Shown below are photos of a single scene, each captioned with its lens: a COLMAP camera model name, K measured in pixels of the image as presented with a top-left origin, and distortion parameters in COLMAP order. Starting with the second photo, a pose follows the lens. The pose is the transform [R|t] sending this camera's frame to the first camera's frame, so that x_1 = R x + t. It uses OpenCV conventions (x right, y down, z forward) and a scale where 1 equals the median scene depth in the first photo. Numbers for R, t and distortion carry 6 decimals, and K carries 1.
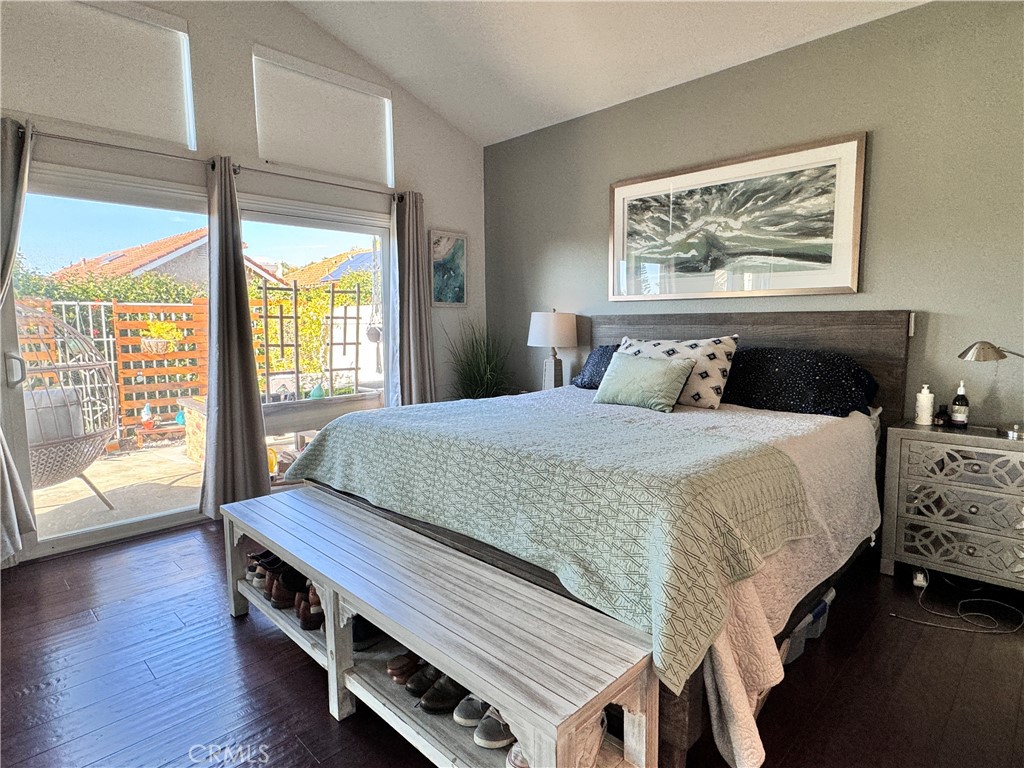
lens RADIAL K [[564.8, 0, 507.3], [0, 564.8, 386.8], [0, 0, 1]] dist [-0.003418, 0.001024]
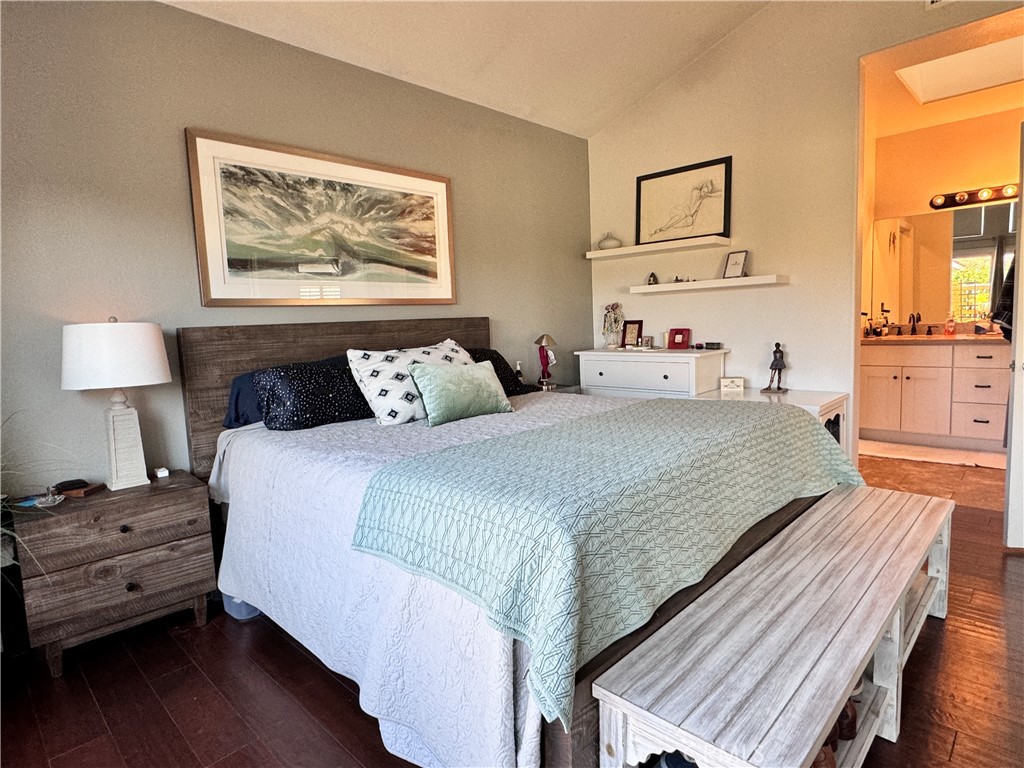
lens RADIAL K [[564.8, 0, 507.3], [0, 564.8, 386.8], [0, 0, 1]] dist [-0.003418, 0.001024]
pose [[-0.007290, -0.105092, 0.994436, -0.567557], [0.159952, 0.981535, 0.104901, -0.081861], [-0.987098, 0.159827, 0.009654, 0.759828]]
